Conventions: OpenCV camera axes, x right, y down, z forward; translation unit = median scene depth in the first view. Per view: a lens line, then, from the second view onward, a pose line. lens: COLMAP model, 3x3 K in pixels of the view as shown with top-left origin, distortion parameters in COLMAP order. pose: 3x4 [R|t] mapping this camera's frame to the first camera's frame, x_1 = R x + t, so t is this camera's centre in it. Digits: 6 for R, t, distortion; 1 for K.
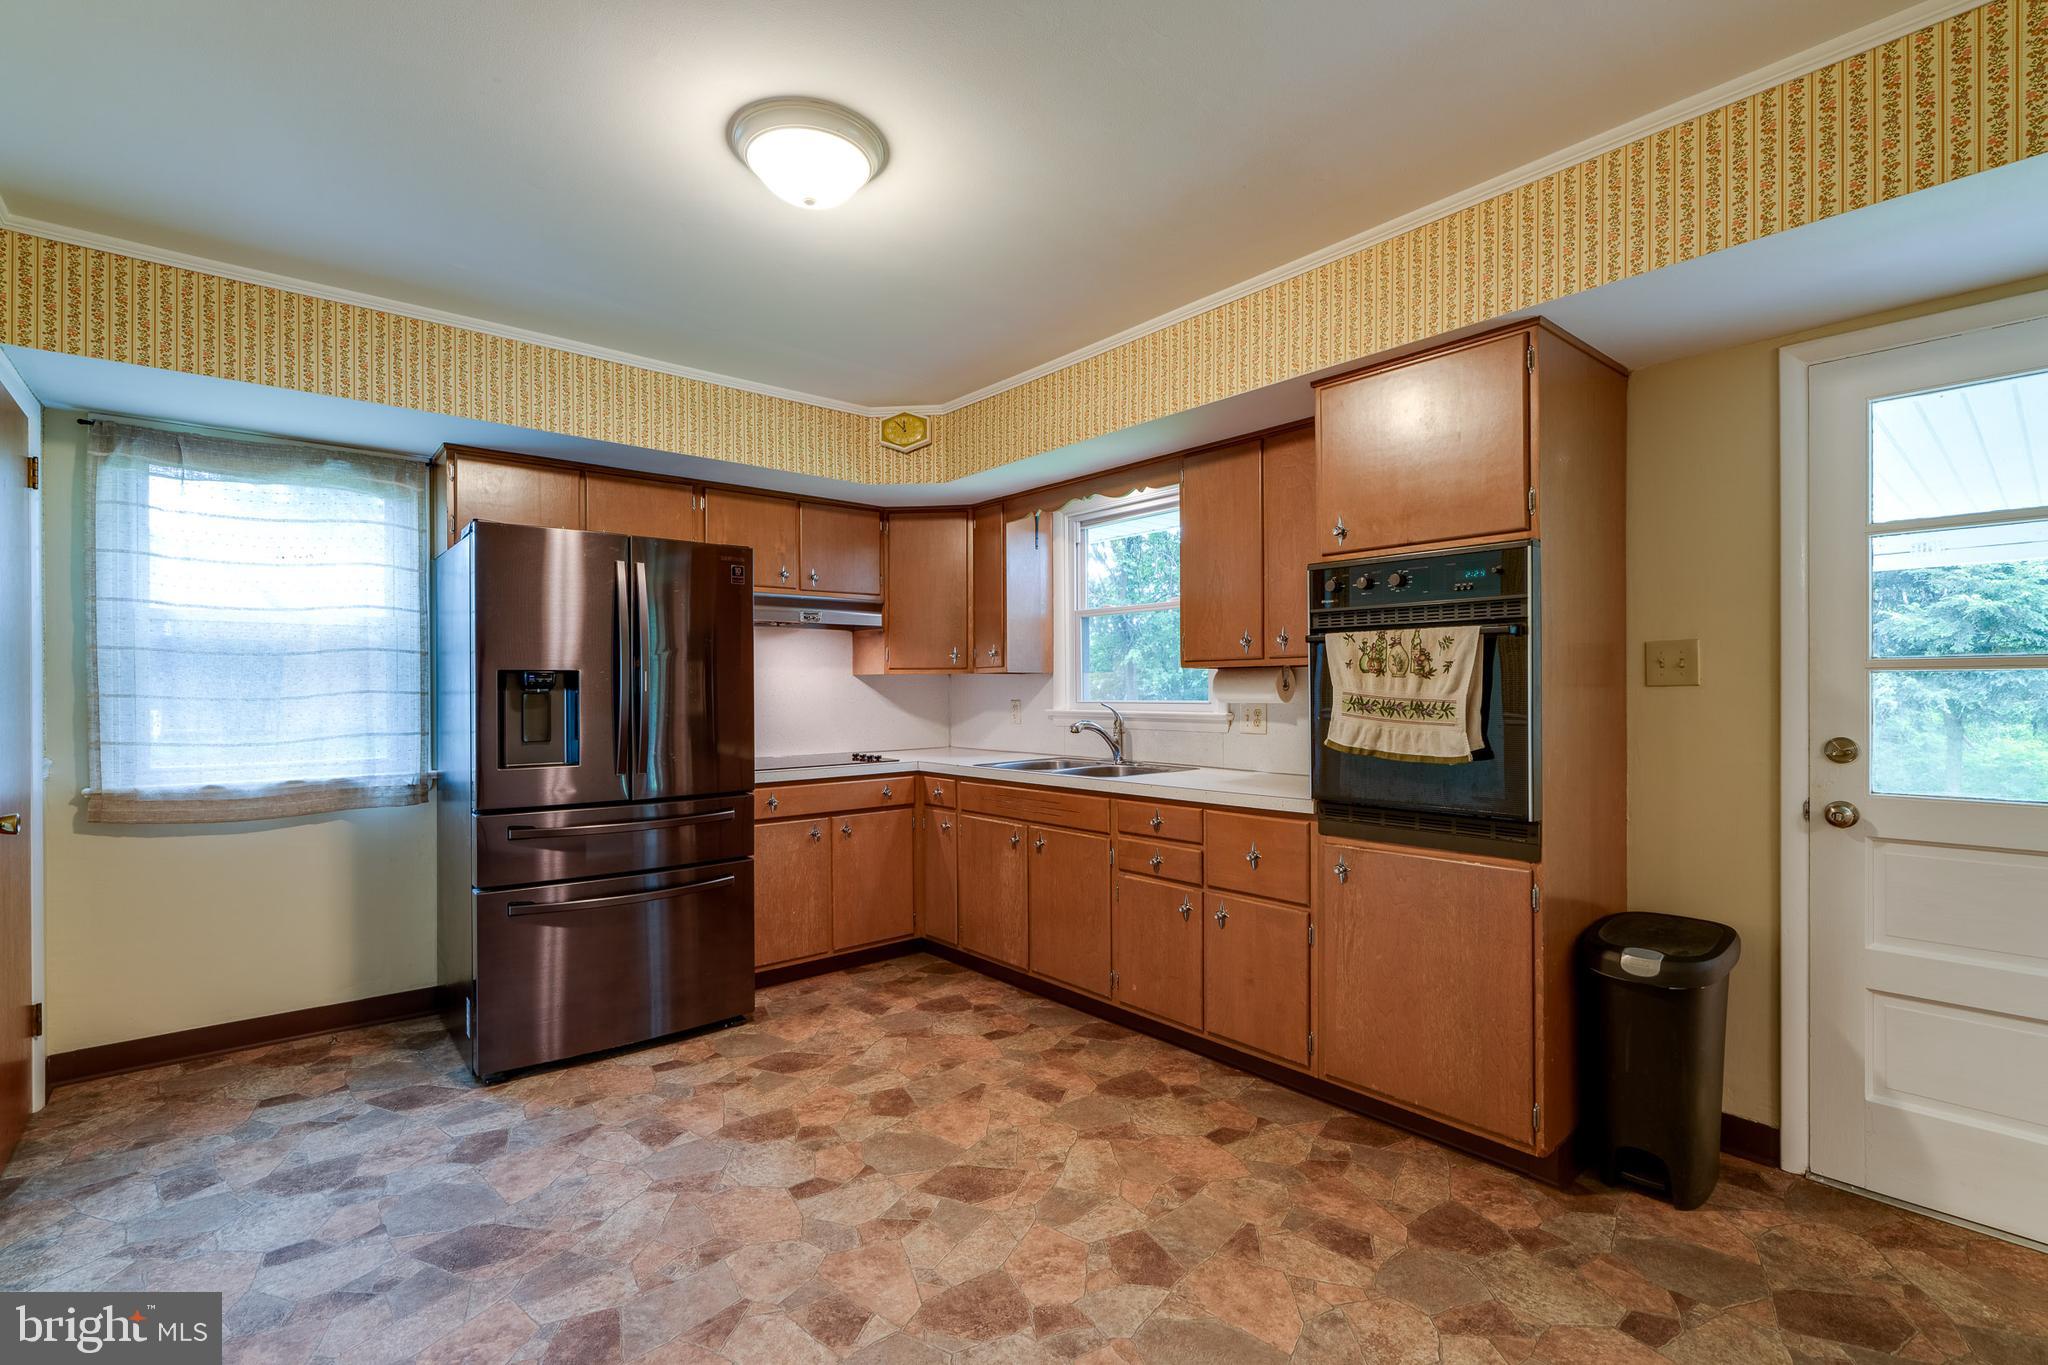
lens RADIAL K [[915.0, 0, 1025.7], [0, 915.0, 693.3], [0, 0, 1]] dist [-0.002454, 0.000084]
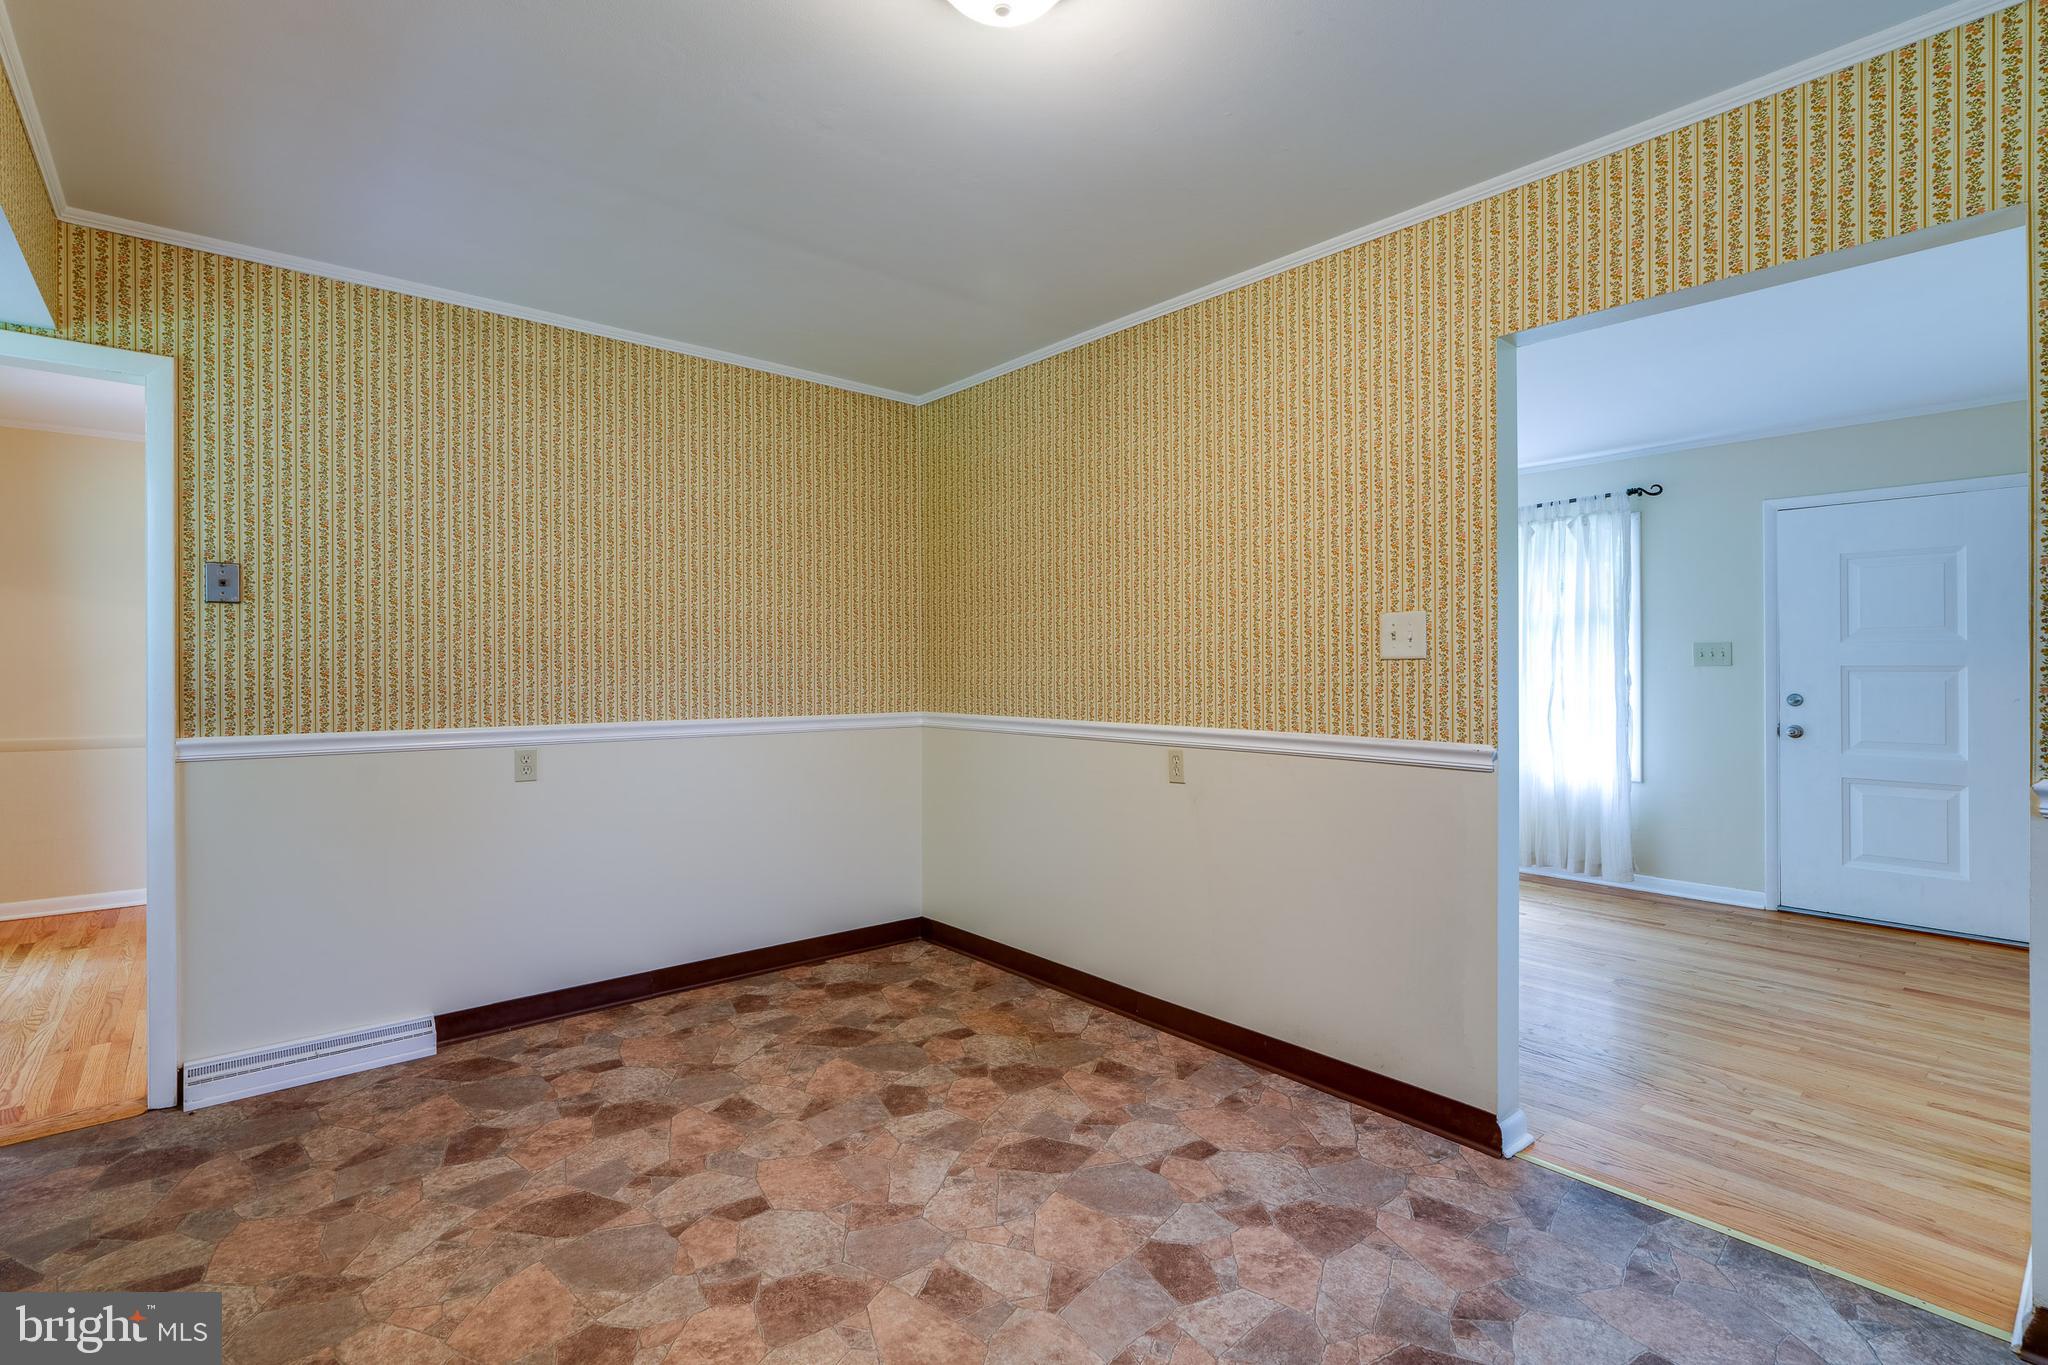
lens RADIAL K [[956.2, 0, 1011.7], [0, 956.2, 665.5], [0, 0, 1]] dist [-0.002512, 0.000119]
pose [[-0.999992, 0.003961, 0.000215, -0.182415], [0.003961, 0.999991, 0.001440, -0.002997], [-0.000209, 0.001440, -0.999999, 1.358723]]
